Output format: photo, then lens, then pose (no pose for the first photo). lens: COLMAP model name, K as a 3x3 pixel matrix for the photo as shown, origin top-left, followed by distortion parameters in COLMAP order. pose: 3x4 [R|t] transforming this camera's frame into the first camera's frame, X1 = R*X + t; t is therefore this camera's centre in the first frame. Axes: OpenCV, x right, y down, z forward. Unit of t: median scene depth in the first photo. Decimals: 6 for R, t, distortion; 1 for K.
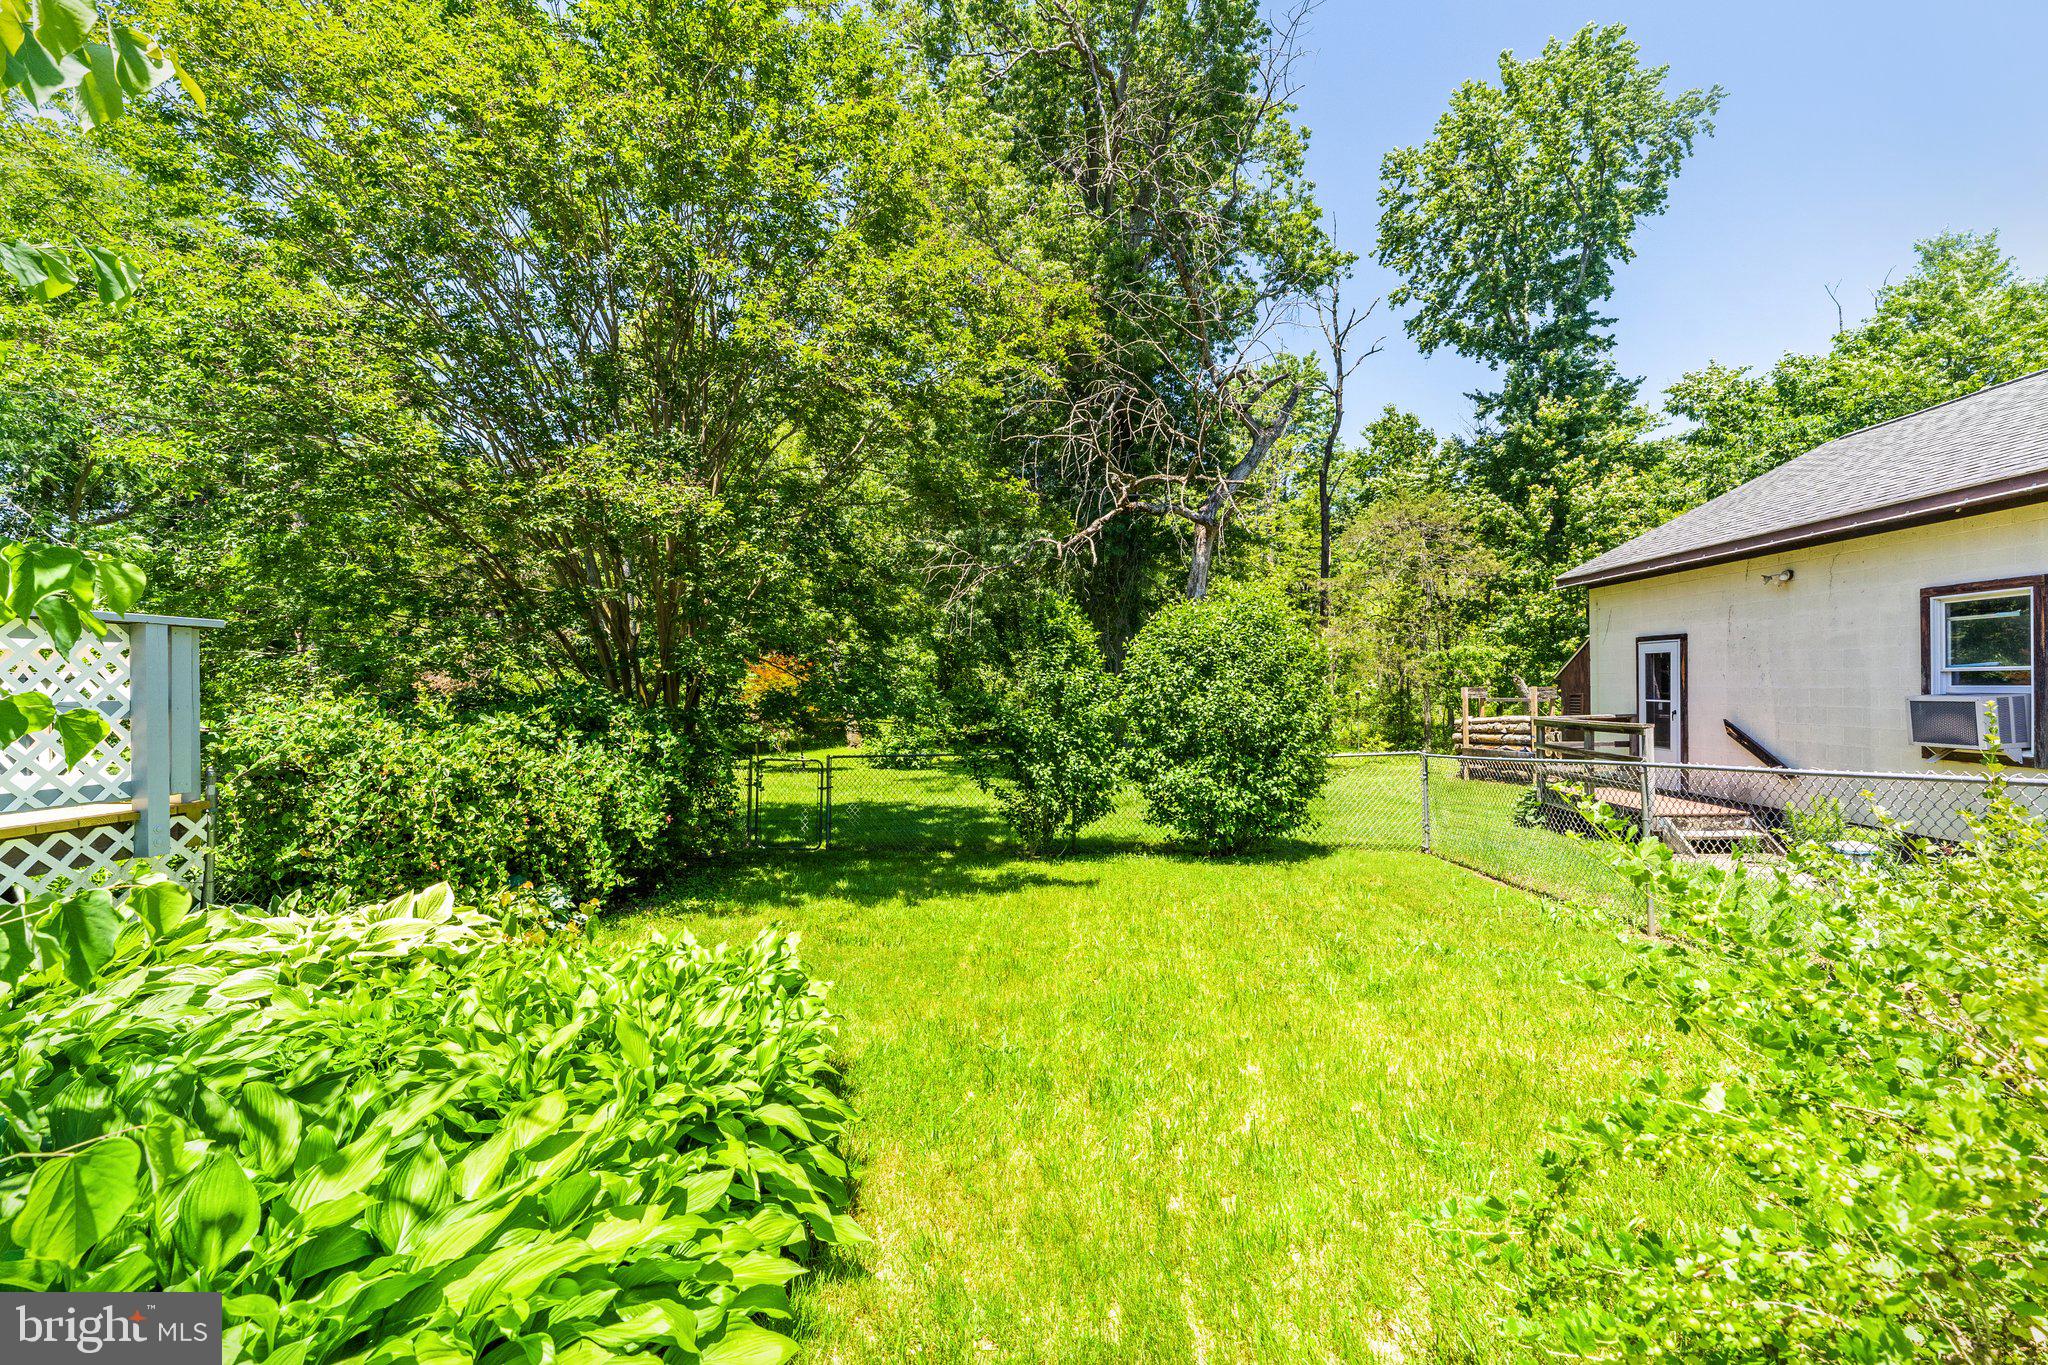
lens RADIAL K [[839.2, 0, 1035.8], [0, 839.2, 699.3], [0, 0, 1]] dist [0.000828, -0.000226]
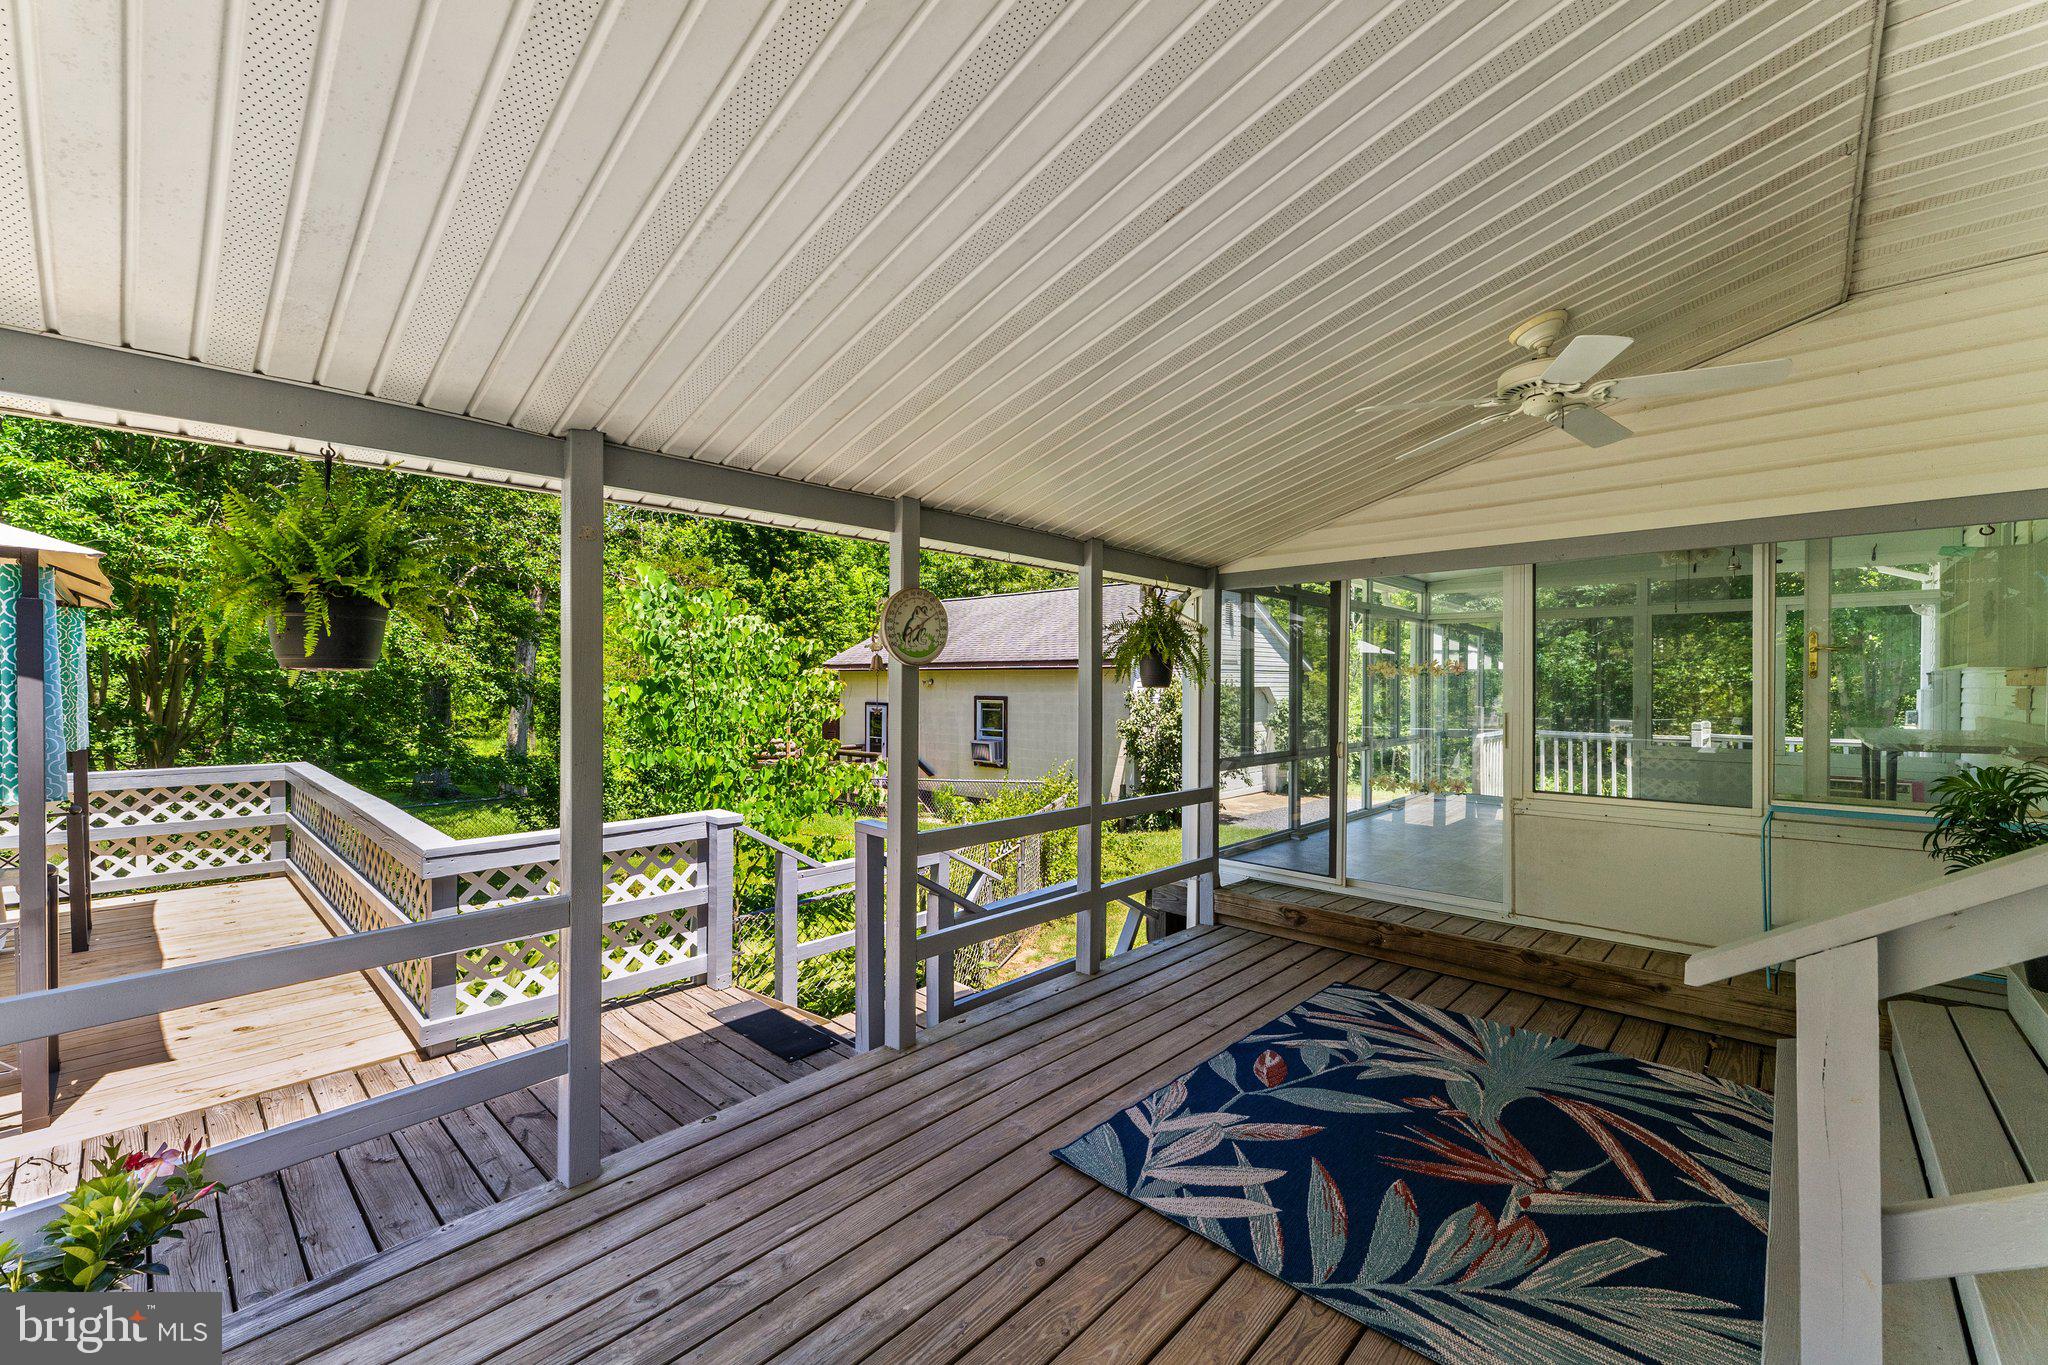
lens RADIAL K [[821.6, 0, 1020.6], [0, 821.6, 688.5], [0, 0, 1]] dist [0.009381, -0.000122]
pose [[0.631802, 0.009493, 0.775072, -0.854438], [0.002533, 0.999894, -0.014312, -0.142755], [-0.775126, 0.011006, 0.631711, -0.736317]]
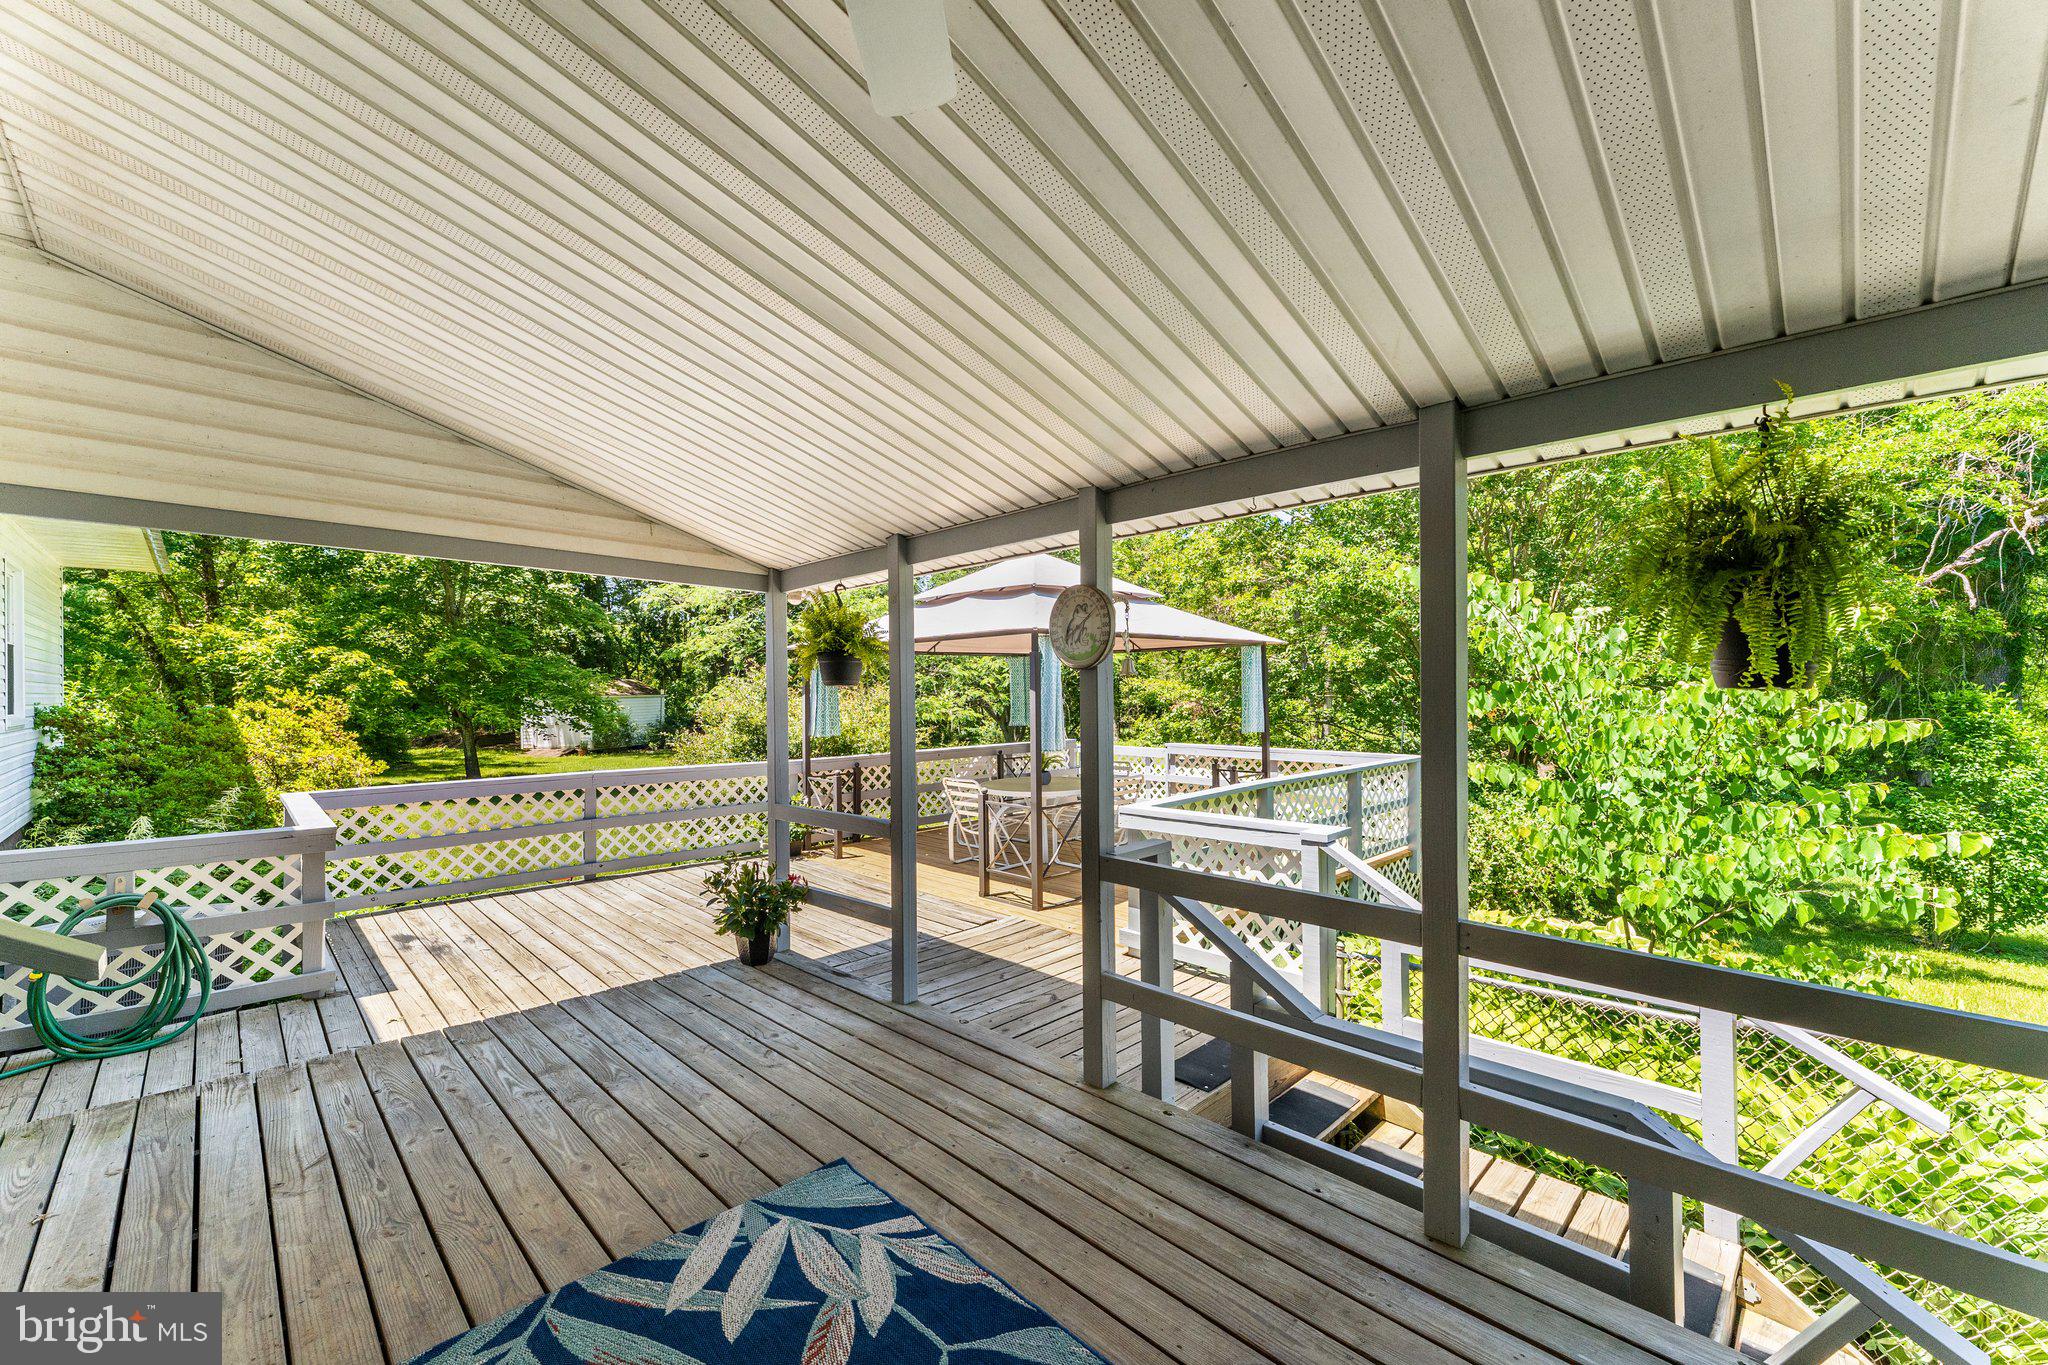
lens RADIAL K [[821.6, 0, 1020.6], [0, 821.6, 688.5], [0, 0, 1]] dist [0.009381, -0.000122]
pose [[0.750501, -0.001510, -0.660868, -0.263749], [-0.010786, 0.999836, -0.014533, -0.146034], [0.660781, 0.018035, 0.750362, -0.739657]]
